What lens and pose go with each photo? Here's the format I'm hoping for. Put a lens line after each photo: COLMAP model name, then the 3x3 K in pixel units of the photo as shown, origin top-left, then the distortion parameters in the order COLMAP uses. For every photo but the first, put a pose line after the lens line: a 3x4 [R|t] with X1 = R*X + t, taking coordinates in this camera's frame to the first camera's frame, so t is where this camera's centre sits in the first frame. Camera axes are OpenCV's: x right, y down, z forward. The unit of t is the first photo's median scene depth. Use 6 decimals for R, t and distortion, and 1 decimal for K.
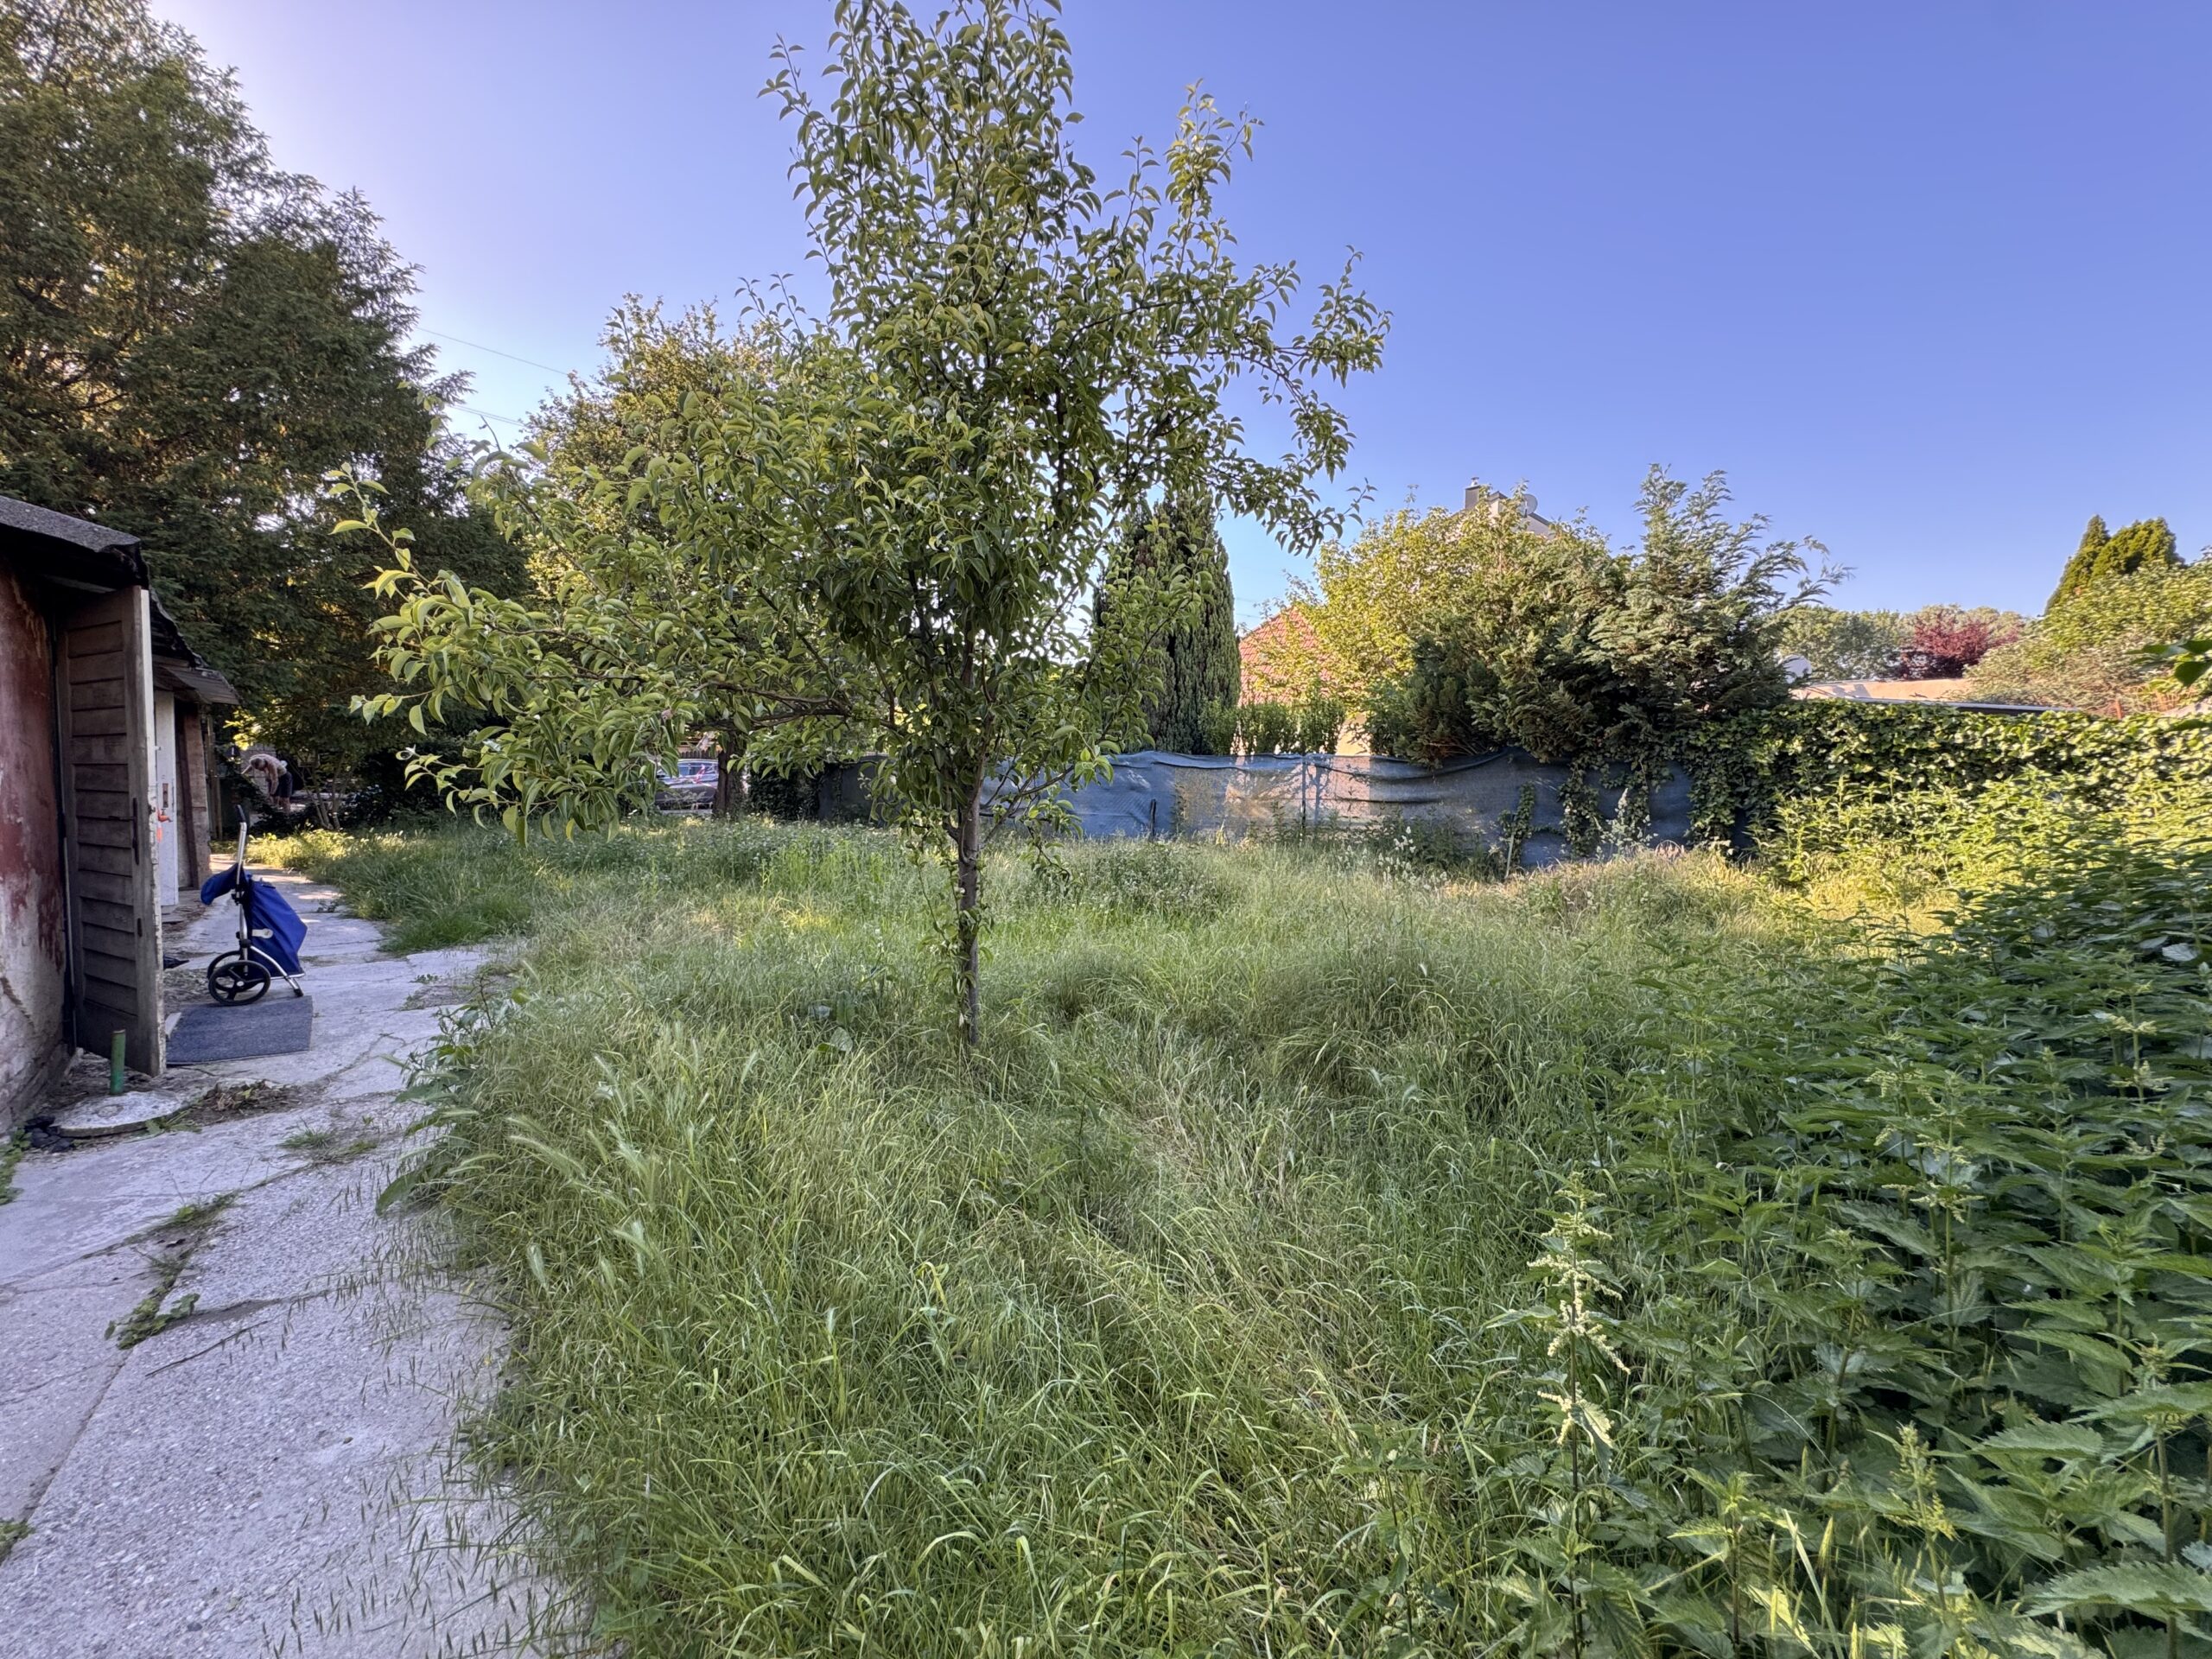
lens RADIAL K [[891.9, 0, 1107.9], [0, 891.9, 831.9], [0, 0, 1]] dist [-0.008686, 0.001356]
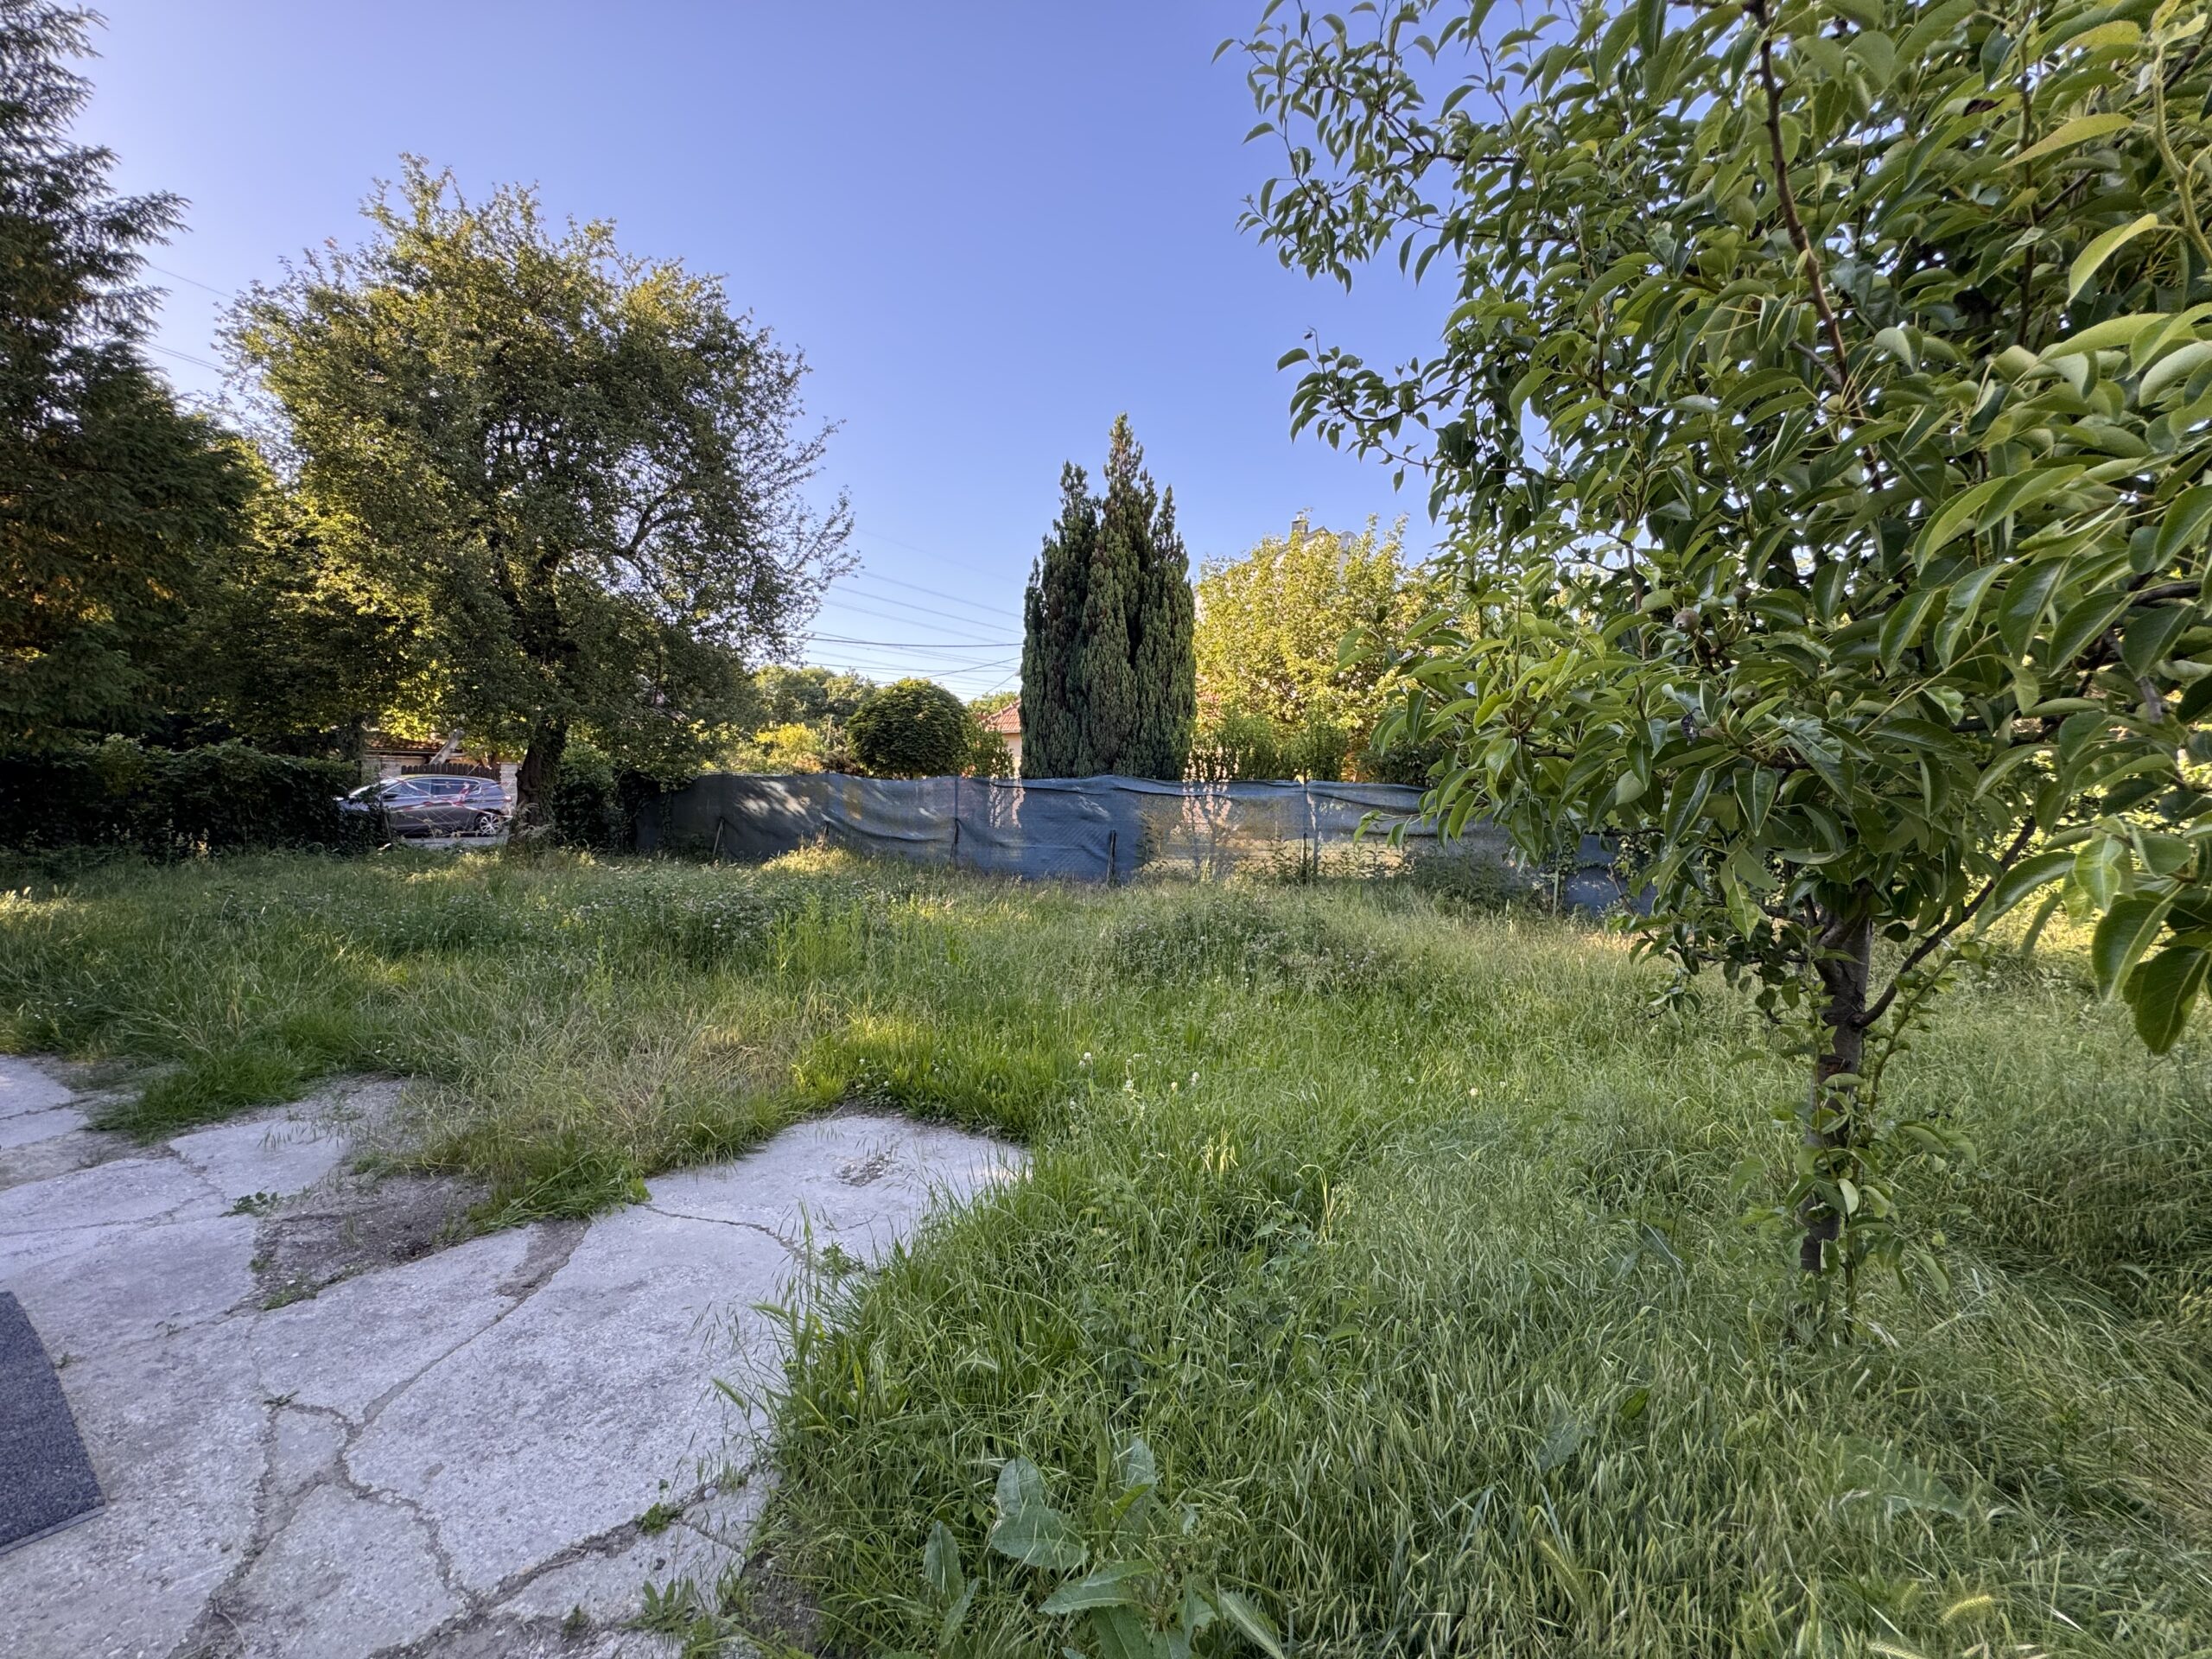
lens RADIAL K [[891.9, 0, 1110.7], [0, 891.9, 833.0], [0, 0, 1]] dist [-0.008686, 0.001356]
pose [[0.965280, -0.005052, 0.261169, -0.292734], [0.010439, 0.999760, -0.019243, -0.027300], [-0.261009, 0.021301, 0.965101, 0.248345]]
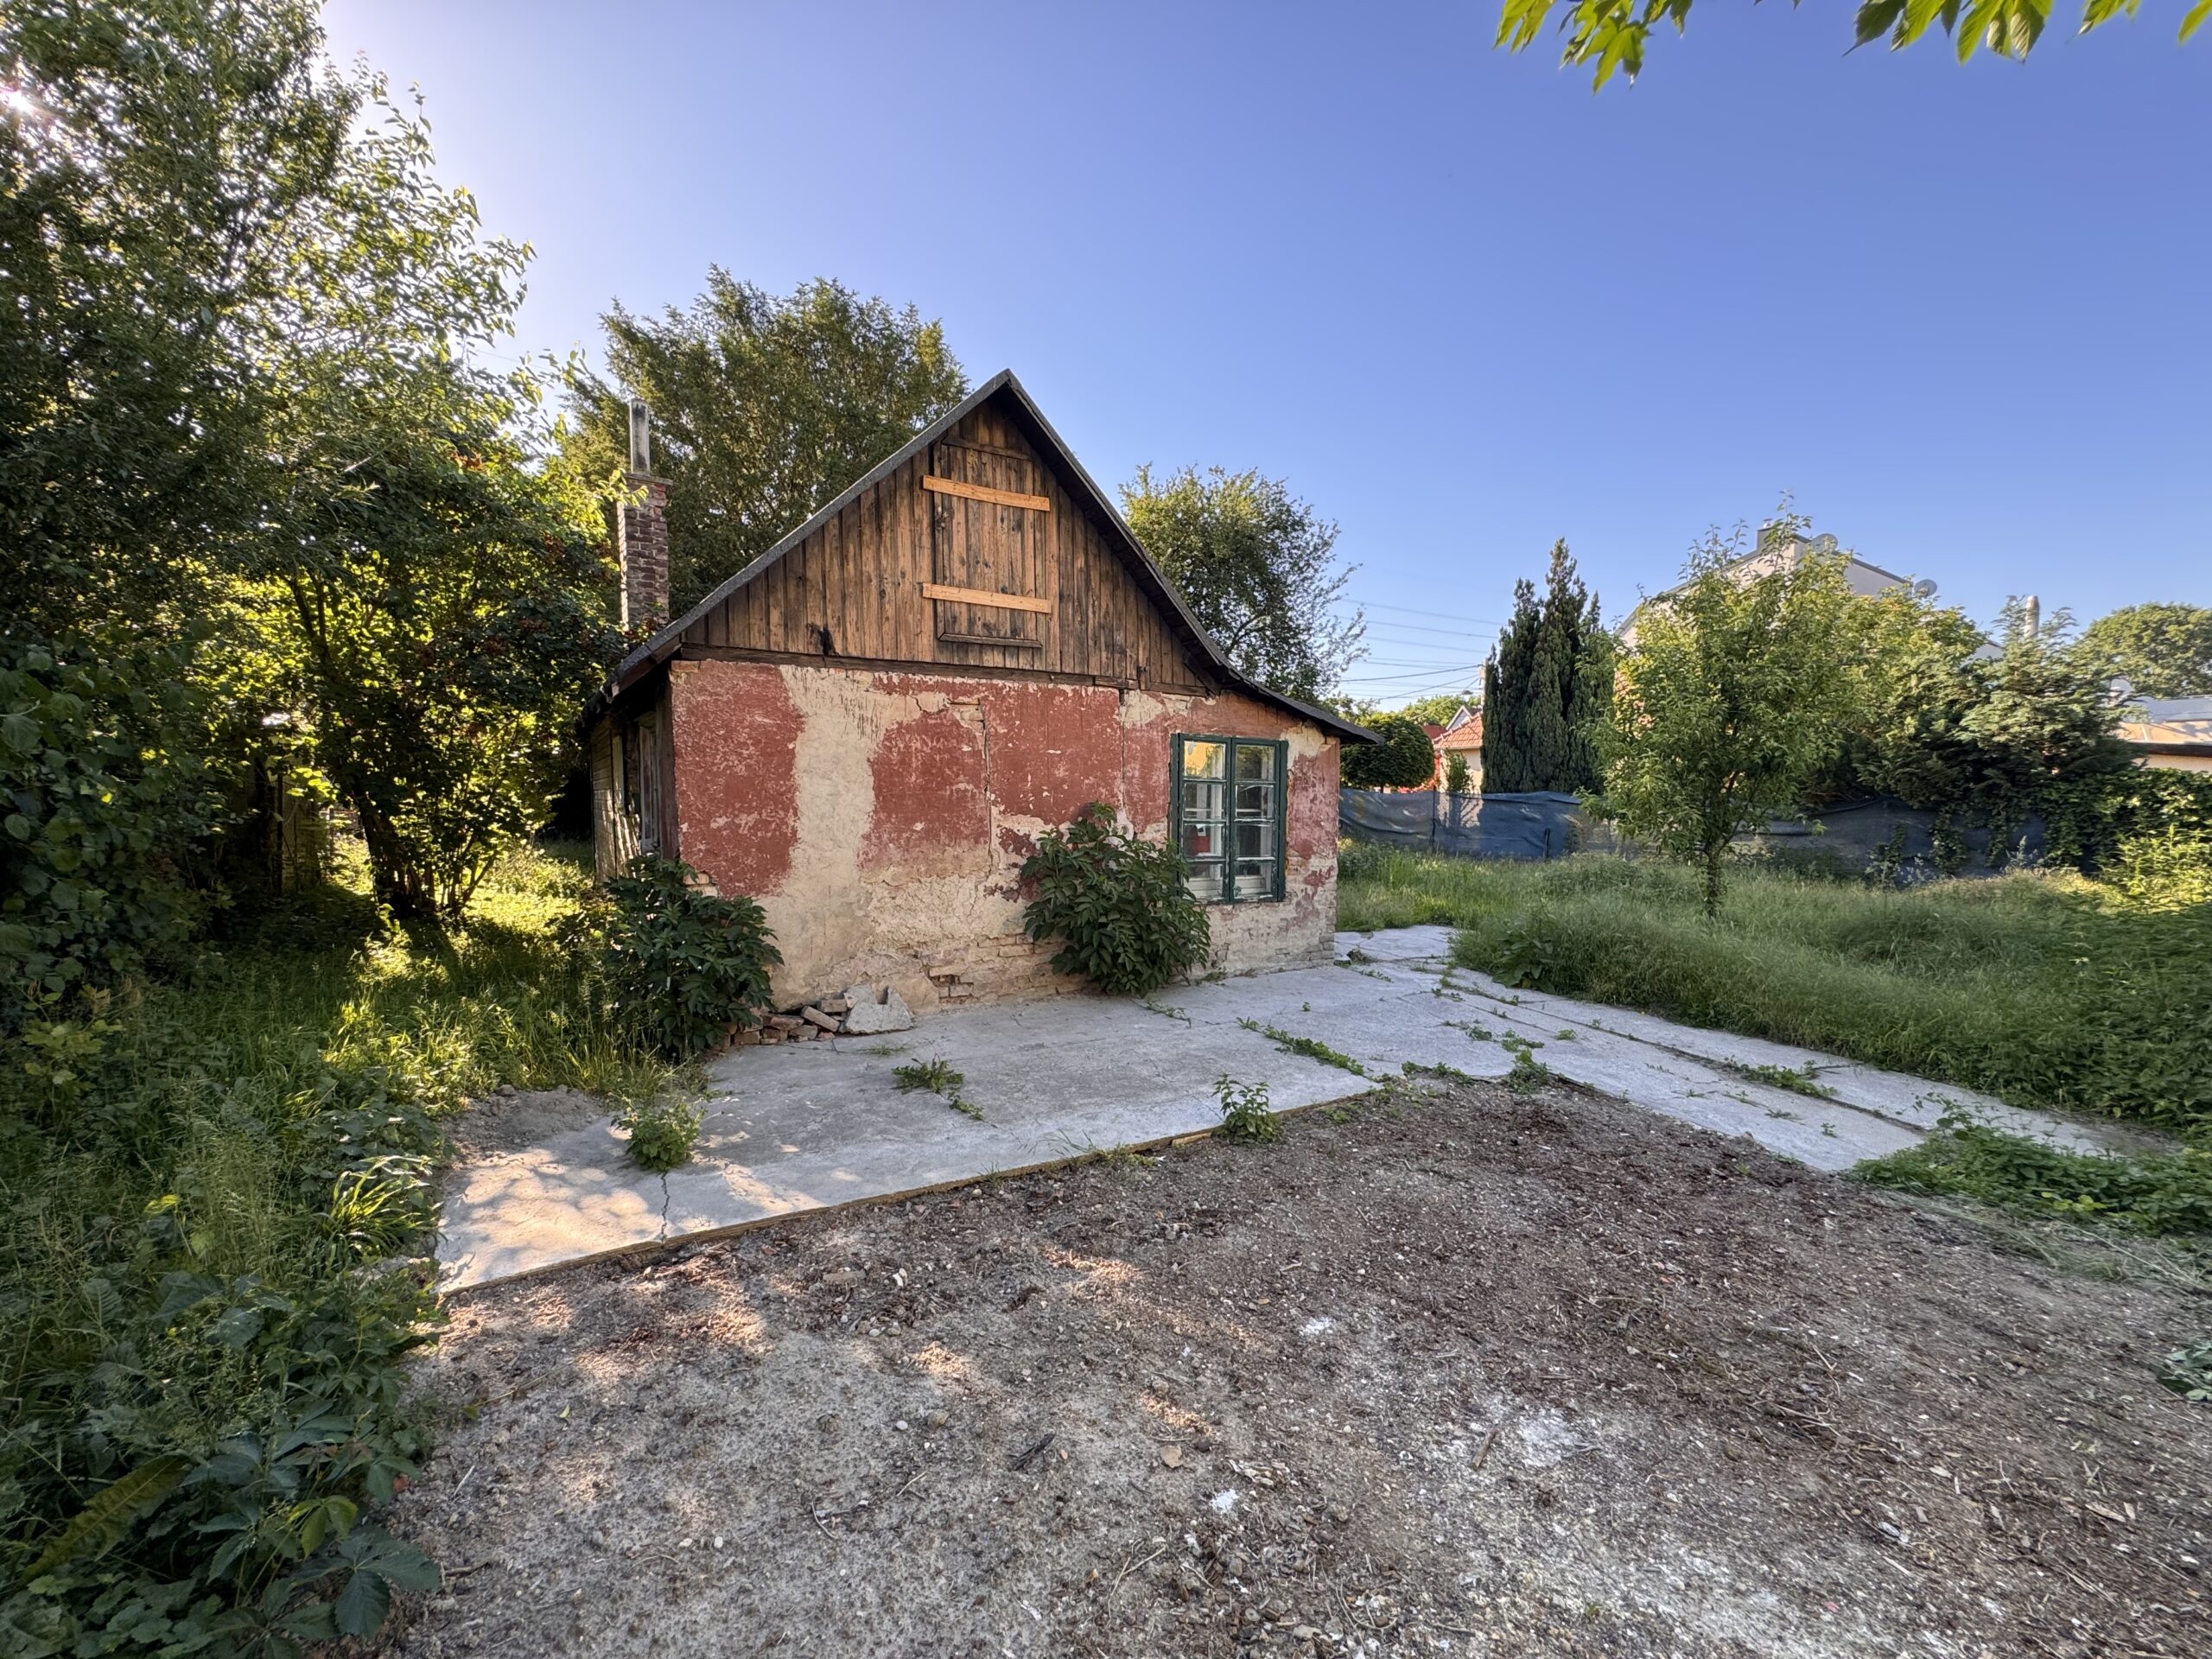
lens RADIAL K [[891.9, 0, 1098.3], [0, 891.9, 826.9], [0, 0, 1]] dist [-0.008686, 0.001356]
pose [[0.978097, 0.015758, -0.207554, -0.530692], [-0.020928, 0.999522, -0.022735, 0.010443], [0.207096, 0.026581, 0.977959, -0.696502]]
